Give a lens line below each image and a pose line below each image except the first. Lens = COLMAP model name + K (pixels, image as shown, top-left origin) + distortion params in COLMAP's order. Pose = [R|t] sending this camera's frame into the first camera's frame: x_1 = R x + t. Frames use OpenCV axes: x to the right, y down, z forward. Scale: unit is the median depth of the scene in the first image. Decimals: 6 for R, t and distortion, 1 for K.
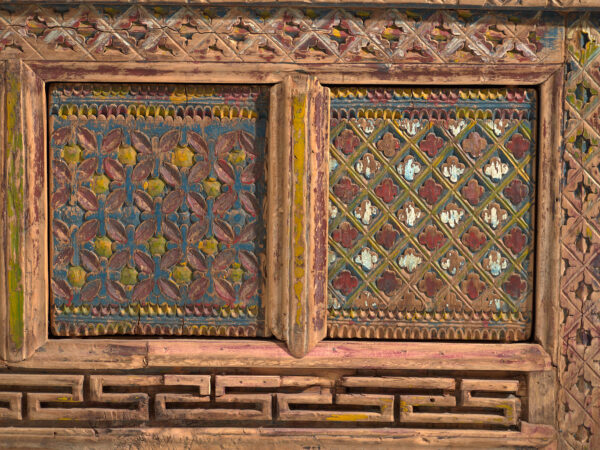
lens RADIAL K [[2042.4, 0, 300.0], [0, 2042.4, 225.0], [0, 0, 1]] dist [0.017897, -1.823519]
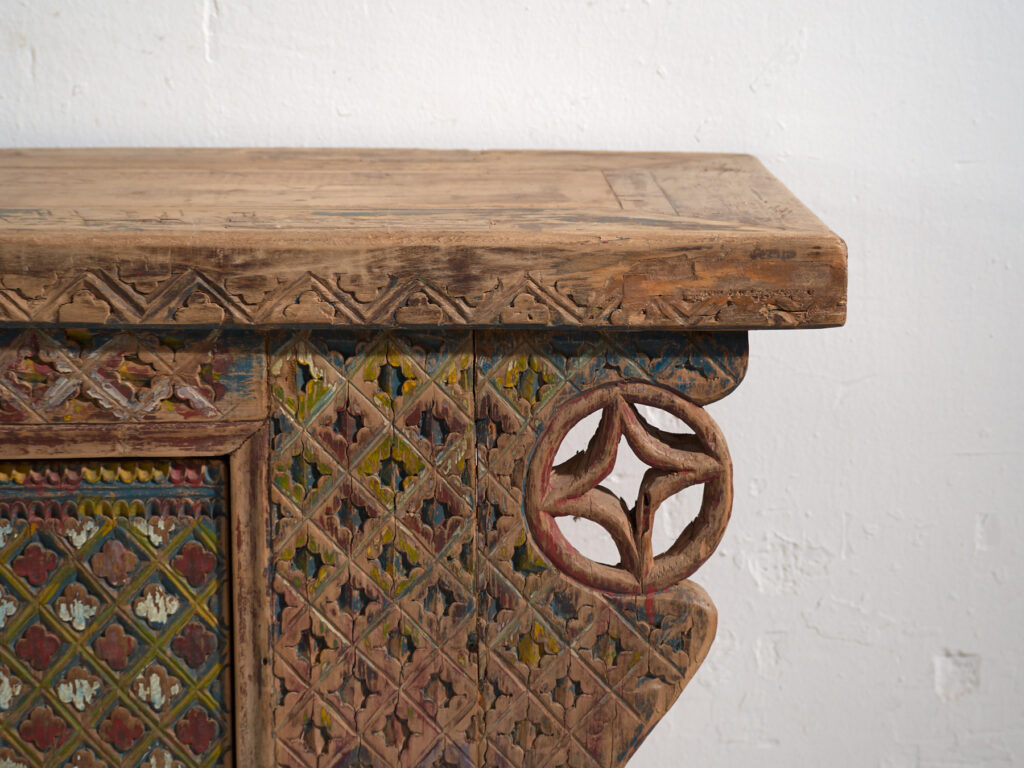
lens RADIAL K [[2604.7, 0, 542.5], [0, 2604.7, 384.5], [0, 0, 1]] dist [0.140078, -0.502073]
pose [[0.999550, -0.013799, 0.026616, 0.182559], [0.012039, 0.997801, 0.065175, -0.131767], [-0.027457, -0.064825, 0.997519, 0.298538]]
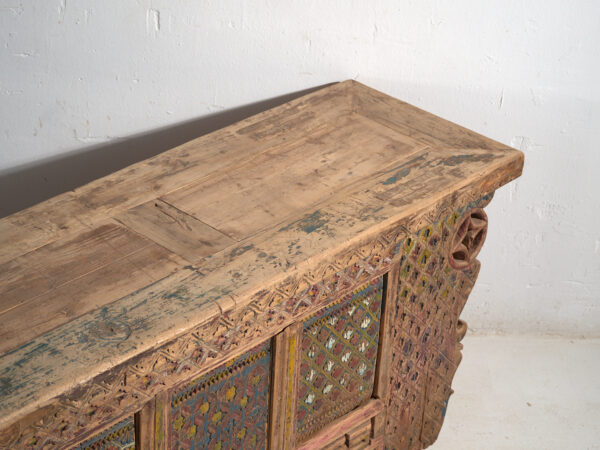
lens RADIAL K [[1526.2, 0, 317.8], [0, 1526.2, 225.3], [0, 0, 1]] dist [0.140078, -0.502073]
pose [[0.673301, -0.339899, 0.656608, -0.726531], [0.034266, 0.901457, 0.431510, -0.642232], [-0.738574, -0.268037, 0.618599, 0.276348]]
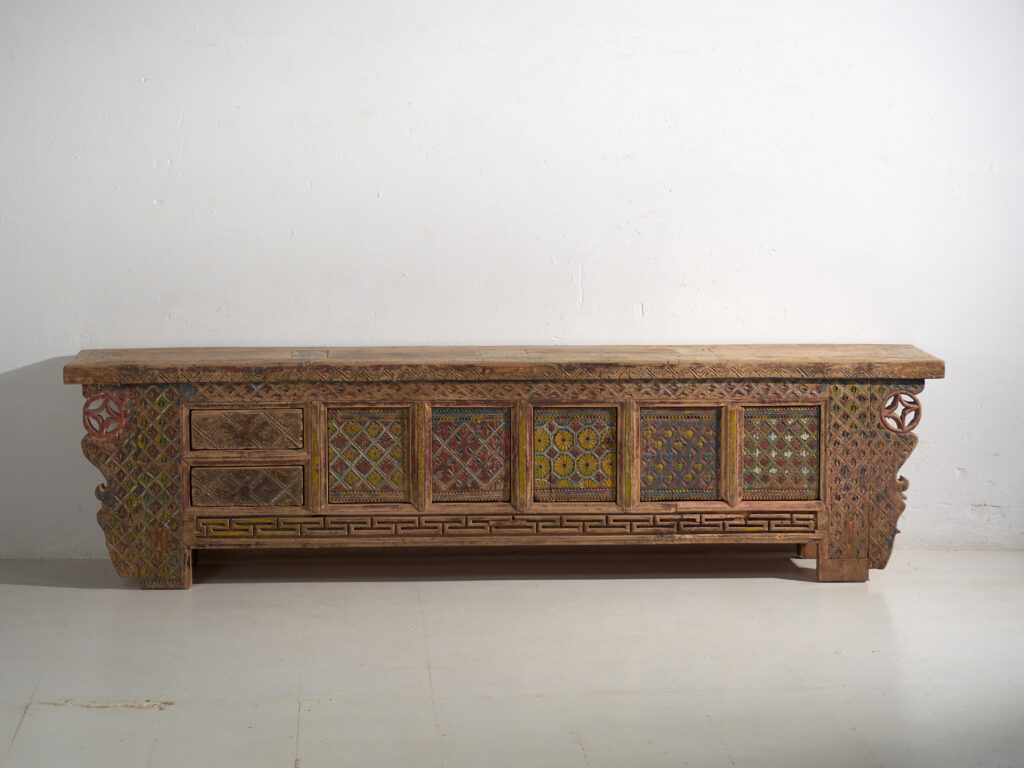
lens RADIAL K [[2604.7, 0, 542.5], [0, 2604.7, 384.5], [0, 0, 1]] dist [0.140078, -0.502073]
pose [[0.997767, -0.015891, 0.064868, -0.475166], [0.016583, 0.999811, -0.010143, -0.066764], [-0.064694, 0.011197, 0.997842, -2.436192]]
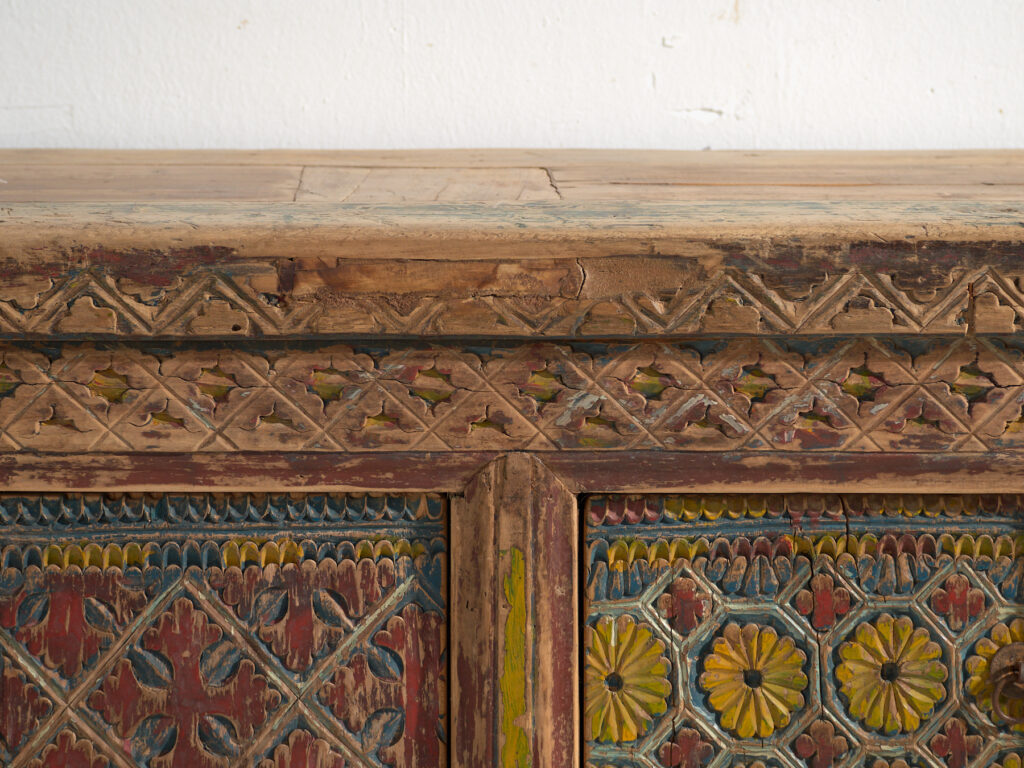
lens RADIAL K [[3485.7, 0, 512.0], [0, 3485.7, 384.0], [0, 0, 1]] dist [0.017897, -1.823519]
pose [[0.999617, -0.012306, 0.024782, -0.299703], [0.011721, 0.999653, 0.023600, -0.115908], [-0.025064, -0.023300, 0.999414, 0.197009]]
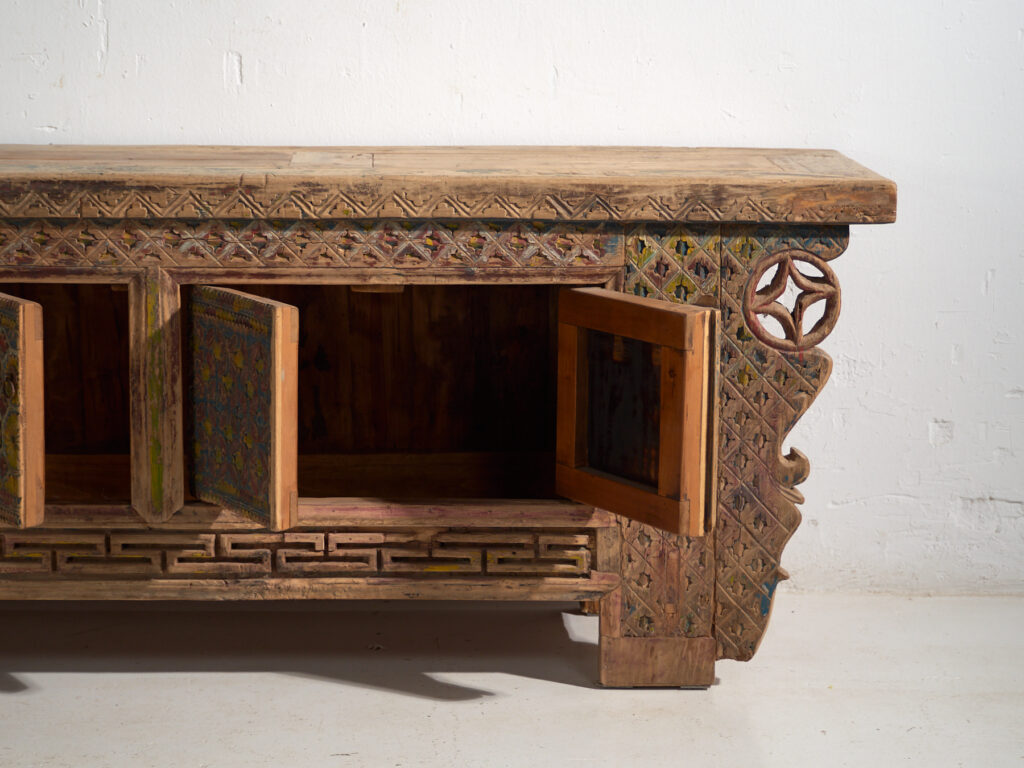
lens RADIAL K [[2614.9, 0, 463.6], [0, 2614.9, 384.1], [0, 0, 1]] dist [0.043659, 0.267829]
pose [[0.999803, -0.008240, 0.018070, 0.009554], [0.007437, 0.999001, 0.044076, -0.077502], [-0.018415, -0.043932, 0.998865, -0.493640]]
